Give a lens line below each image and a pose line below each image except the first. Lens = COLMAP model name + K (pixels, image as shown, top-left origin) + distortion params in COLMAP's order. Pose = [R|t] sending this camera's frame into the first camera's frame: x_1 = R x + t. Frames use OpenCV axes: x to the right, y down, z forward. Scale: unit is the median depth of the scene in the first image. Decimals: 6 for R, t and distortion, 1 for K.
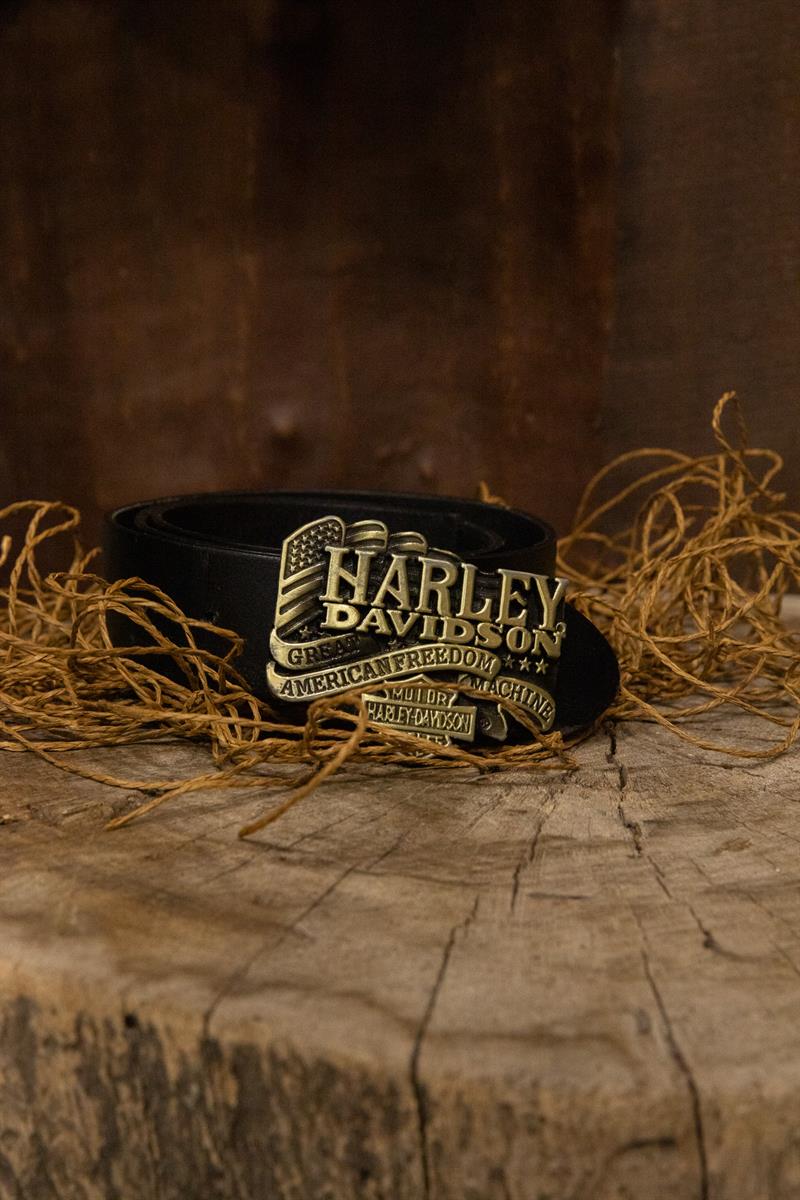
lens RADIAL K [[2192.3, 0, 391.2], [0, 2192.3, 599.6], [0, 0, 1]] dist [0.136322, 0.000000]
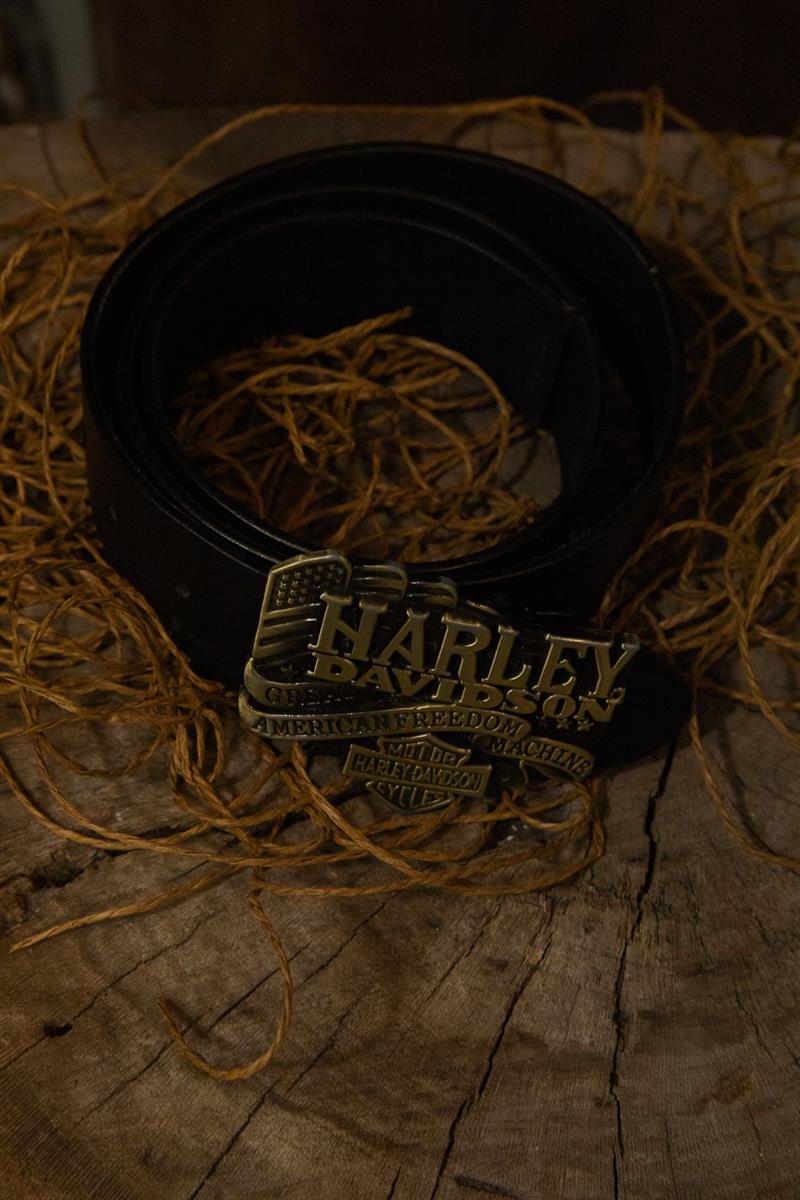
lens RADIAL K [[2192.3, 0, 411.6], [0, 2192.3, 603.1], [0, 0, 1]] dist [0.136322, 0.000000]
pose [[0.979213, 0.192320, -0.064453, 0.050333], [-0.082054, 0.666200, 0.741245, -0.589350], [0.185495, -0.720549, 0.668133, 0.495971]]
